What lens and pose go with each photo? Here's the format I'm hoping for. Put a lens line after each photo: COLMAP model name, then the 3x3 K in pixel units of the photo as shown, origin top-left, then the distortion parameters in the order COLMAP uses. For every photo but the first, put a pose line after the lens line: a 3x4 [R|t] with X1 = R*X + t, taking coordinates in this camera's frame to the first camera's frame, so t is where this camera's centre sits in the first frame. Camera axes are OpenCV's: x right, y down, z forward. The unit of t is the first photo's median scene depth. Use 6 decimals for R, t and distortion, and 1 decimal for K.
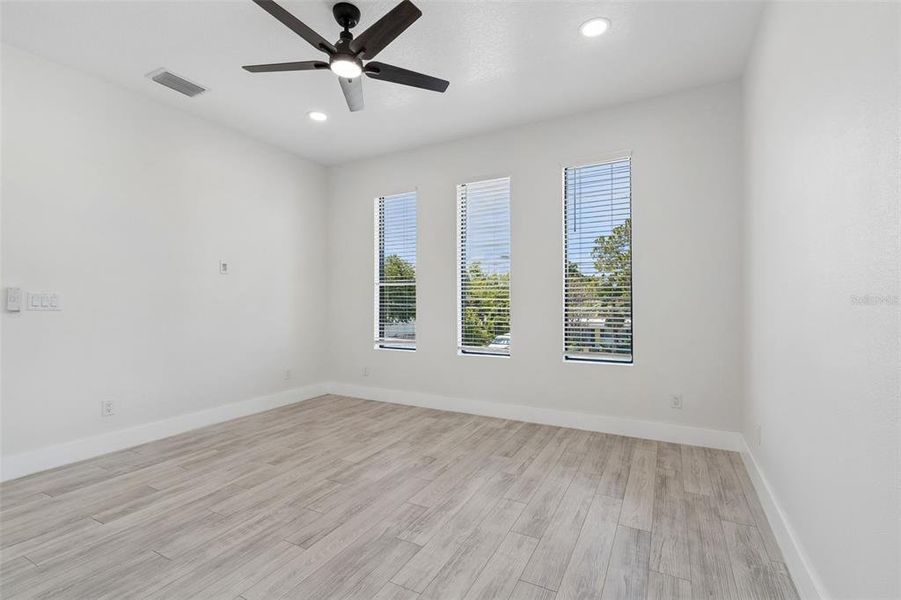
lens RADIAL K [[404.4, 0, 453.5], [0, 404.4, 299.5], [0, 0, 1]] dist [0.001323, 0.000063]
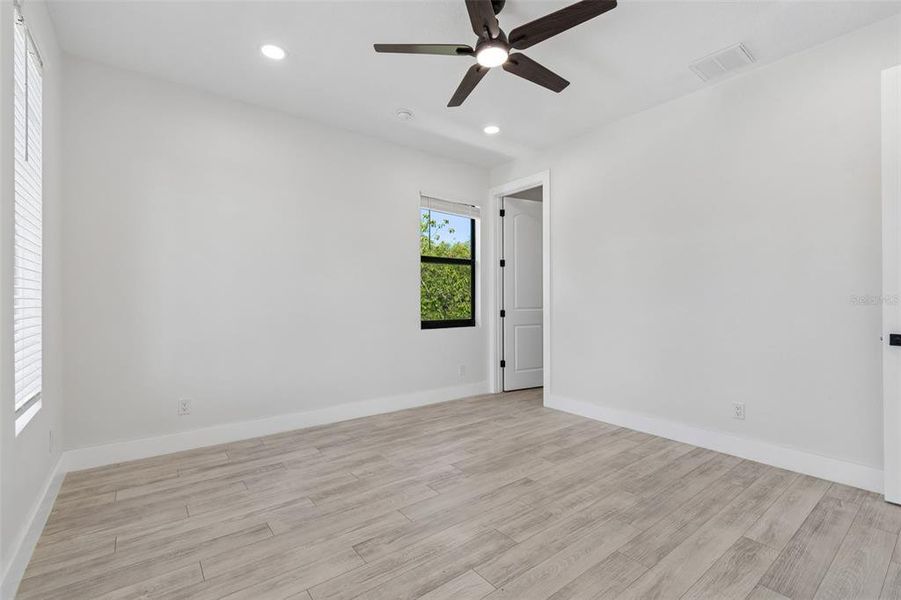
lens RADIAL K [[404.4, 0, 453.5], [0, 404.4, 299.5], [0, 0, 1]] dist [0.001323, 0.000063]
pose [[-0.913595, 0.005498, 0.406588, -0.469952], [0.002140, 0.999960, -0.008712, 0.006082], [-0.406619, -0.007089, -0.913570, 1.586154]]
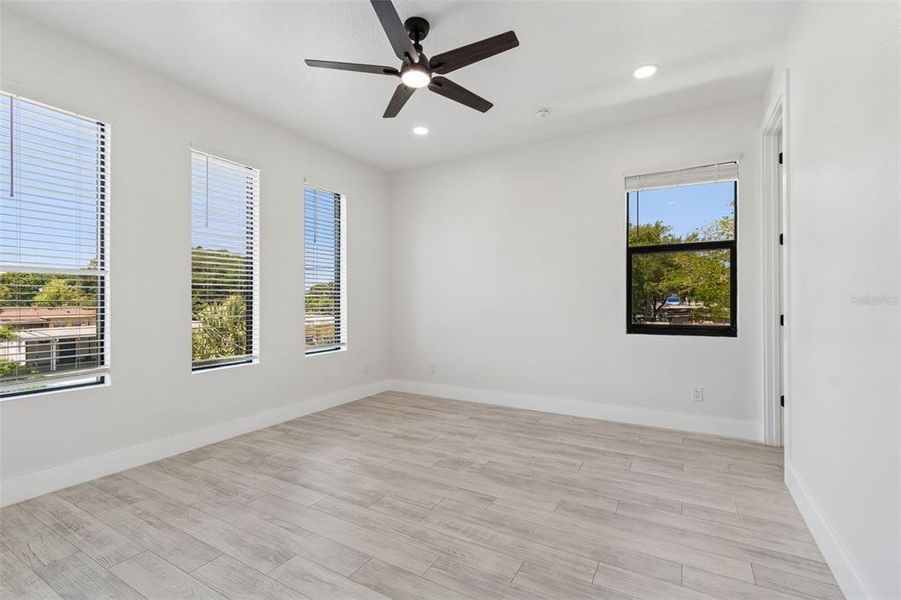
lens RADIAL K [[404.4, 0, 453.5], [0, 404.4, 299.5], [0, 0, 1]] dist [0.001323, 0.000063]
pose [[0.031773, 0.006799, 0.999472, -1.083119], [-0.001598, 0.999976, -0.006752, 0.004513], [-0.999494, -0.001382, 0.031783, 0.726678]]
